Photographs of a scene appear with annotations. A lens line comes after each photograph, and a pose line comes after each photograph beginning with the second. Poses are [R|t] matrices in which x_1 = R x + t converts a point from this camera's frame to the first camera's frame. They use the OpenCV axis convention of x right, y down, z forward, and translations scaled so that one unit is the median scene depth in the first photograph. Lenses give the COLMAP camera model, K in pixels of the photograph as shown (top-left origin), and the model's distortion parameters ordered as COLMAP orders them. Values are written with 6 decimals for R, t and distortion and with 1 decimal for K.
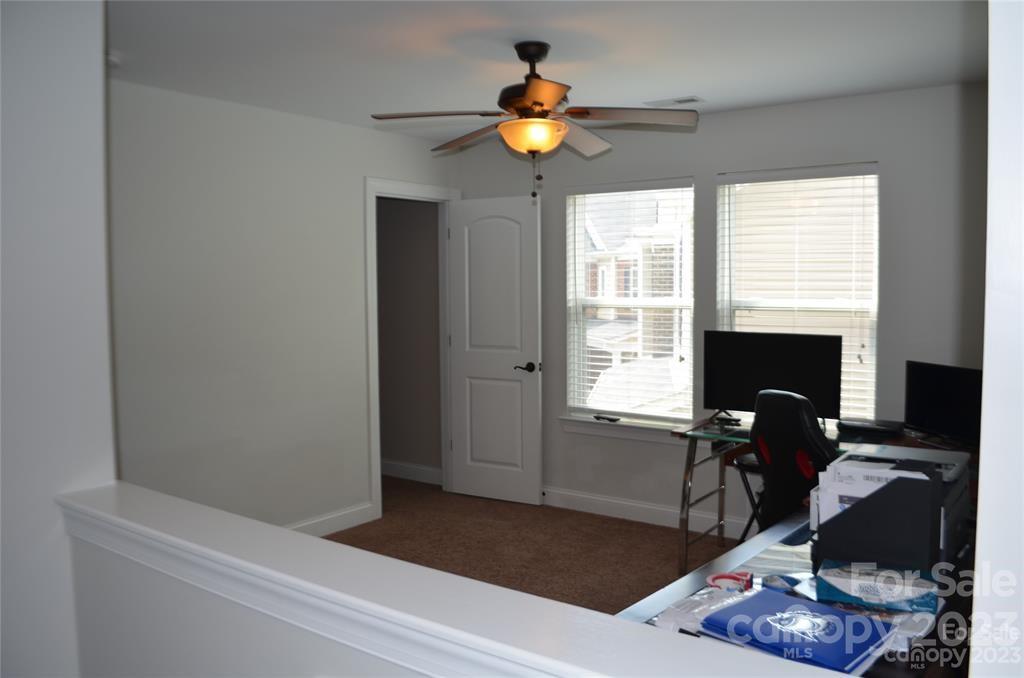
lens RADIAL K [[801.3, 0, 545.2], [0, 801.3, 335.3], [0, 0, 1]] dist [-0.085216, 0.014440]
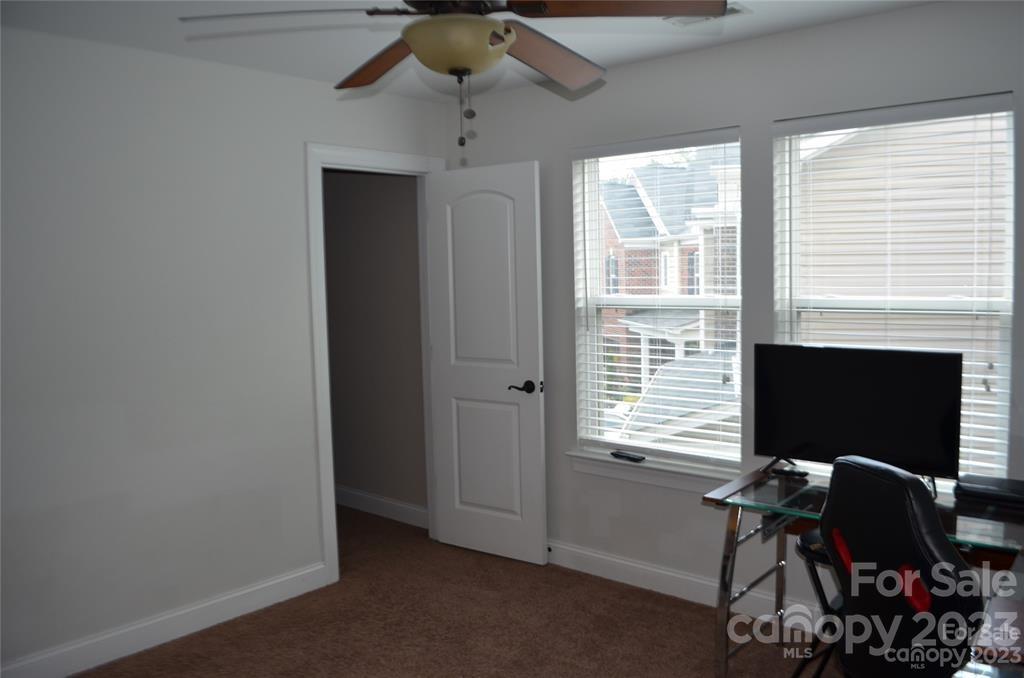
lens RADIAL K [[801.3, 0, 545.2], [0, 801.3, 335.3], [0, 0, 1]] dist [-0.085216, 0.014440]
pose [[0.996278, -0.008511, -0.085782, 0.066336], [0.009950, 0.999817, 0.016362, -0.023264], [0.085627, -0.017155, 0.996180, 0.252200]]
